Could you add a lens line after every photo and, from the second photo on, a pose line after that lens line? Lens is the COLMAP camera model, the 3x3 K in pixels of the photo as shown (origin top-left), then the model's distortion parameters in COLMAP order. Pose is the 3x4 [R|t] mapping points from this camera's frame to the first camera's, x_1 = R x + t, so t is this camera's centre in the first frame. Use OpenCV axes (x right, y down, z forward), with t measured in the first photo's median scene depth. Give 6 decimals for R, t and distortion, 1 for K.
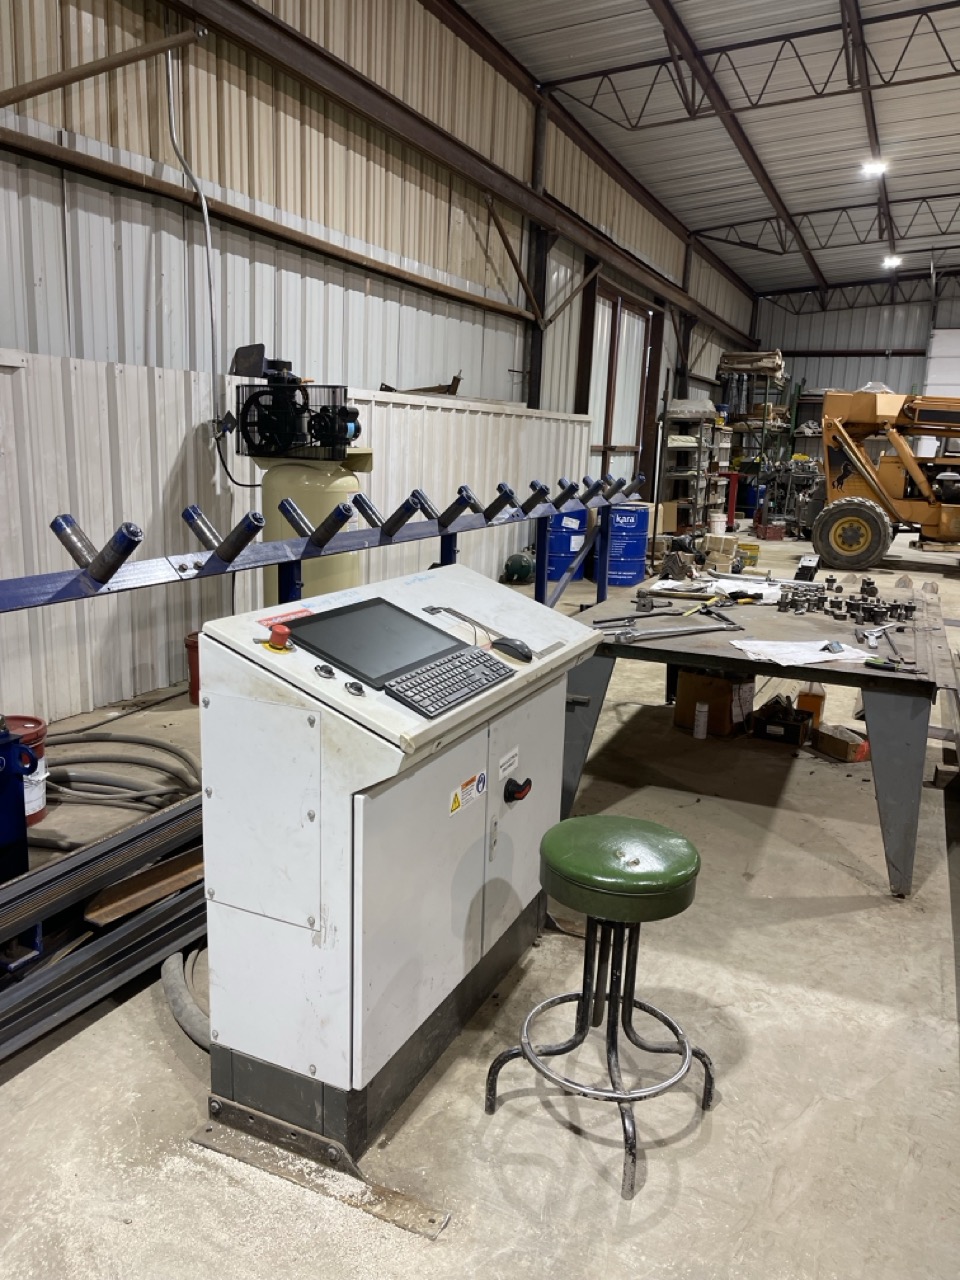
lens RADIAL K [[988.8, 0, 486.1], [0, 988.8, 668.4], [0, 0, 1]] dist [0.012294, 0.069693]
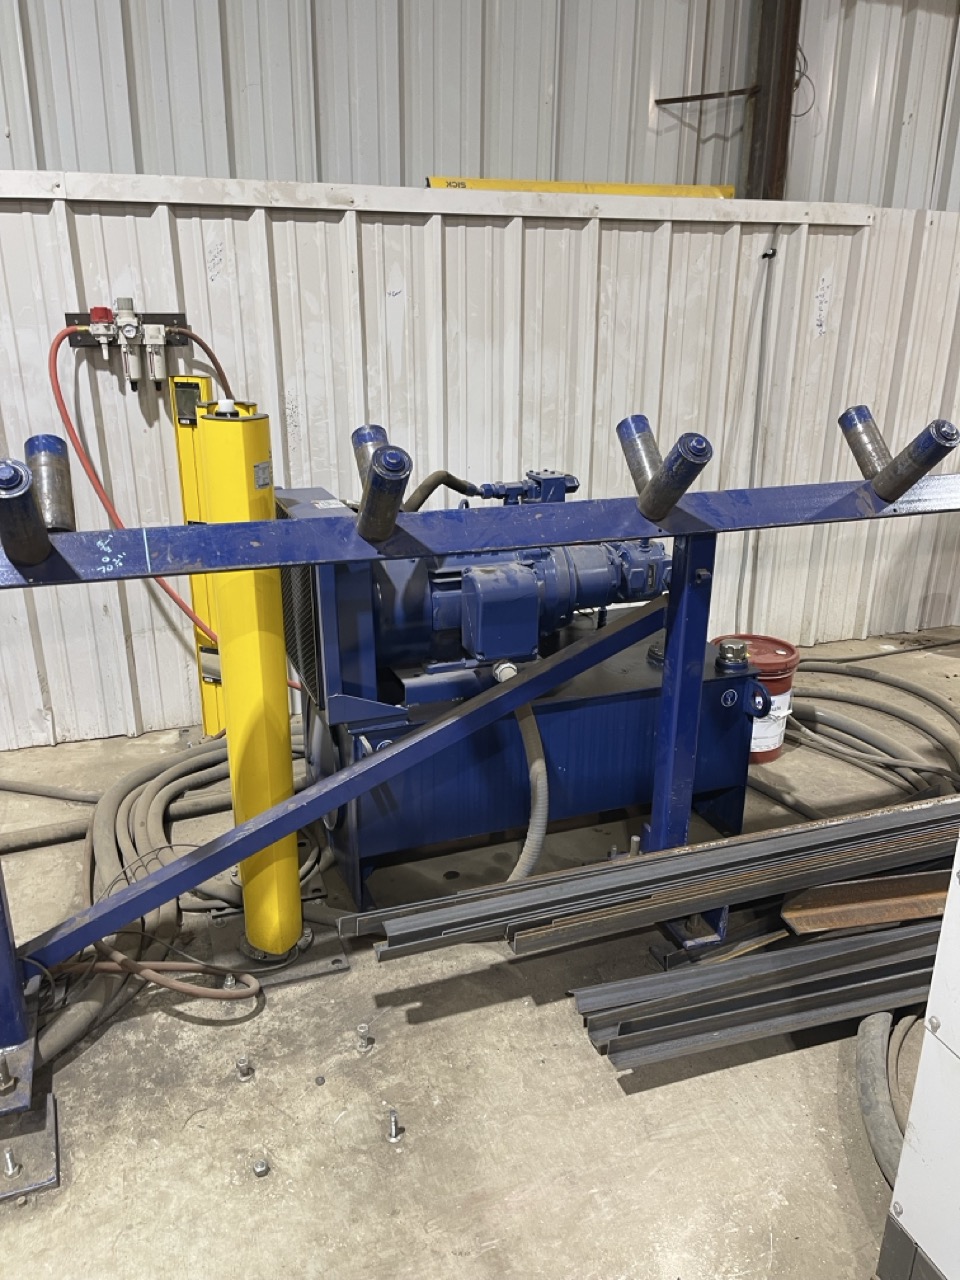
lens RADIAL K [[937.3, 0, 485.2], [0, 937.3, 641.1], [0, 0, 1]] dist [0.013856, -0.001609]
pose [[0.685688, 0.209882, -0.696980, -0.065121], [-0.145488, 0.977724, 0.151292, -0.036554], [0.713208, -0.002336, 0.700949, 0.231991]]
